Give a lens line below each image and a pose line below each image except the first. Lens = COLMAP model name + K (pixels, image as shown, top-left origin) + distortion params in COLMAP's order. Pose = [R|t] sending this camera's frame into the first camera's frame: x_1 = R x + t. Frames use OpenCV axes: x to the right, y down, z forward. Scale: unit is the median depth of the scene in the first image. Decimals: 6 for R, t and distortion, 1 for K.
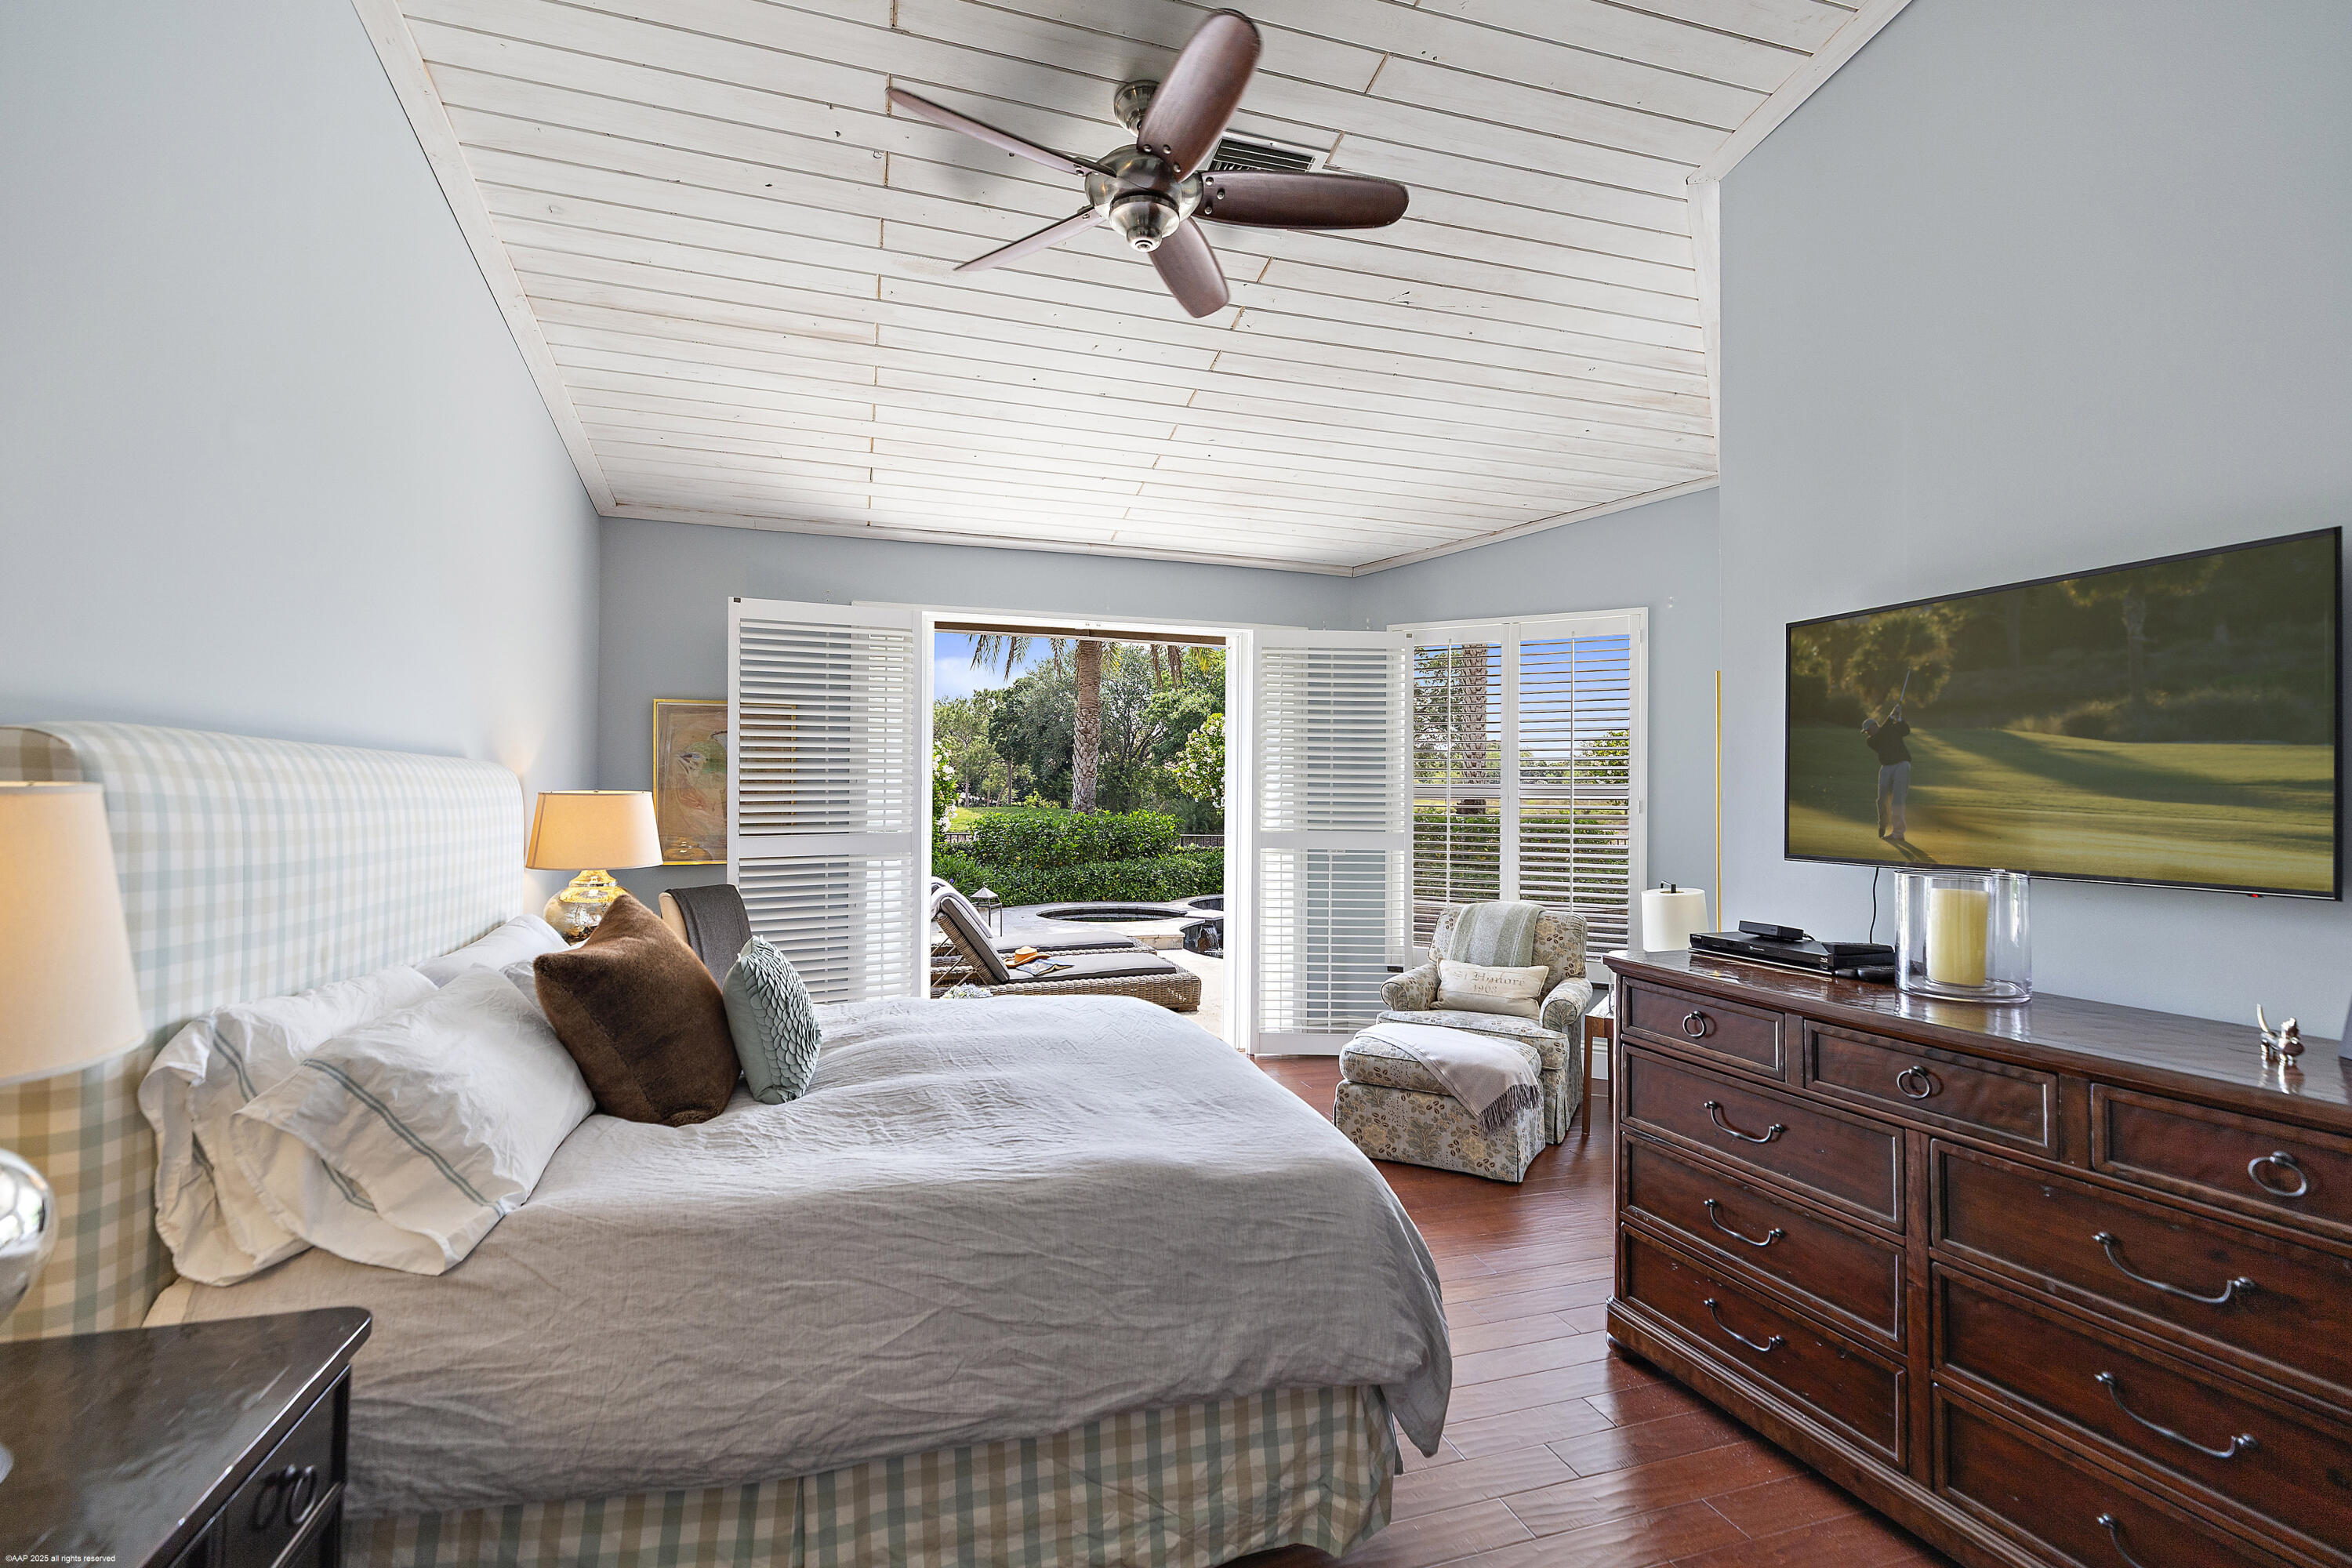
lens RADIAL K [[1068.7, 0, 1190.0], [0, 1068.7, 780.6], [0, 0, 1]] dist [0.004449, -0.000144]
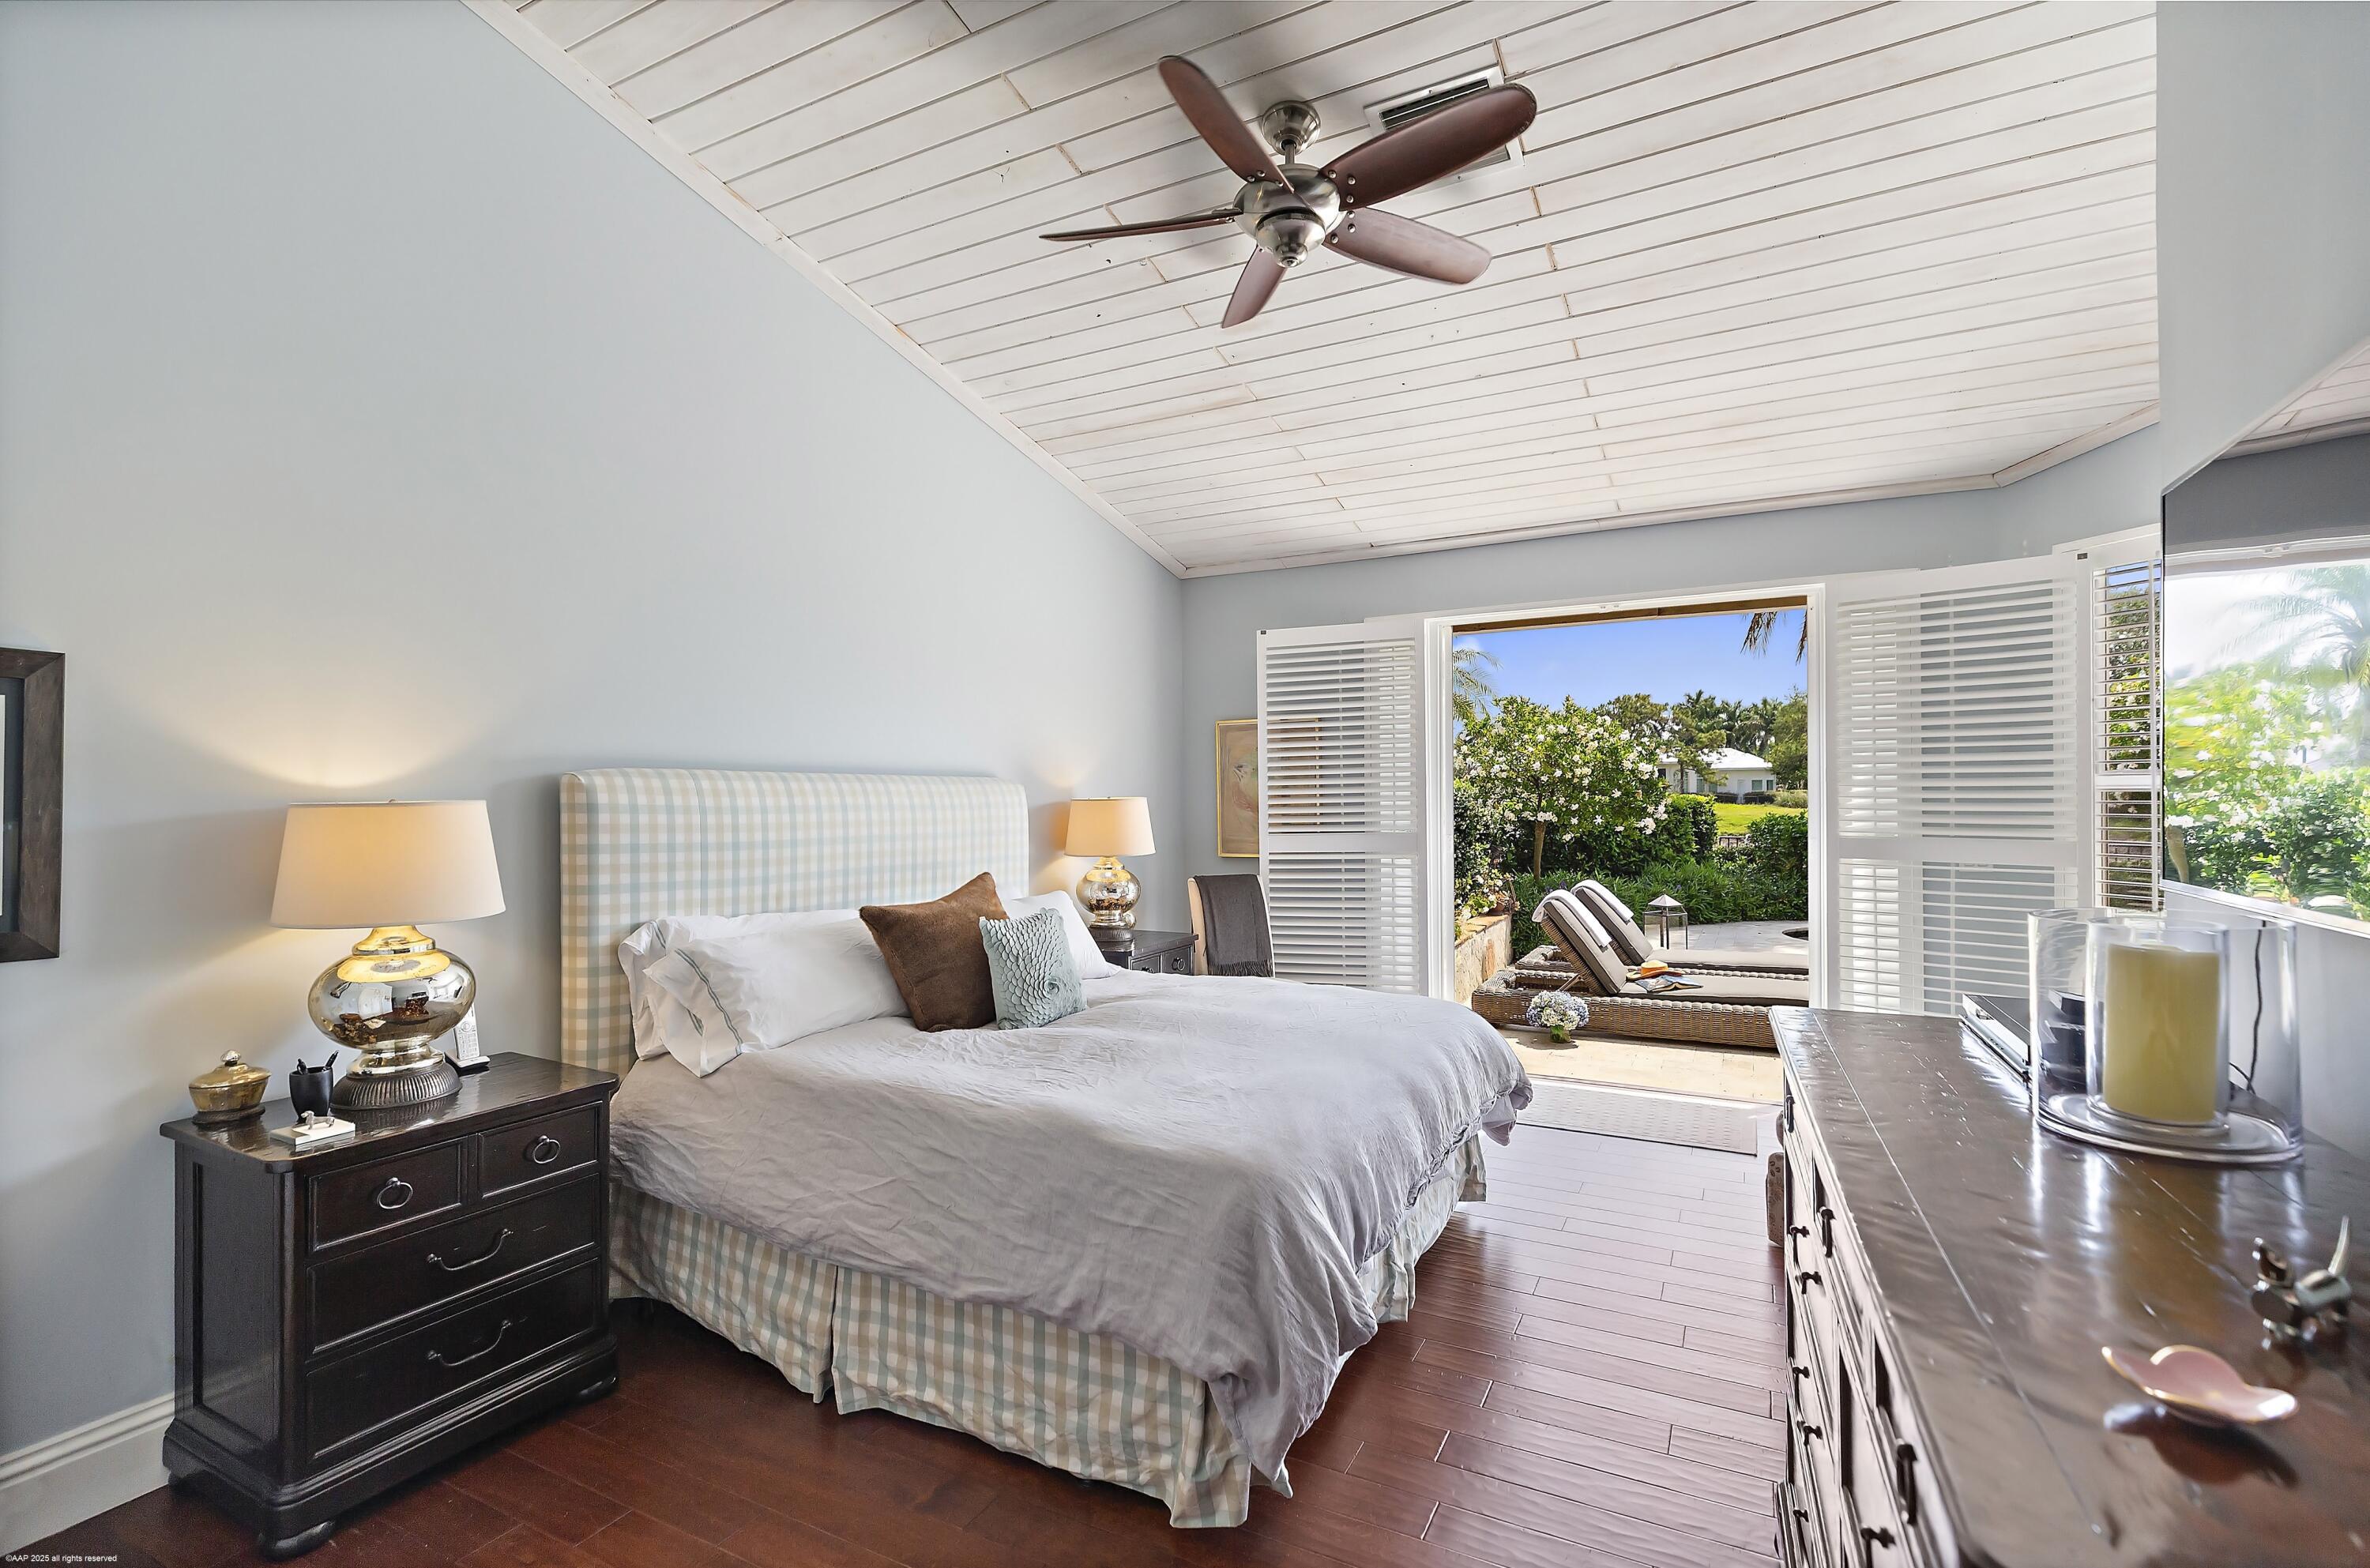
lens RADIAL K [[1076.8, 0, 1183.6], [0, 1076.8, 793.2], [0, 0, 1]] dist [0.004449, -0.000144]
pose [[0.691780, -0.015310, -0.721946, 0.593359], [0.022947, 0.999736, 0.000788, 0.006919], [0.721744, -0.017112, 0.691949, 0.189216]]
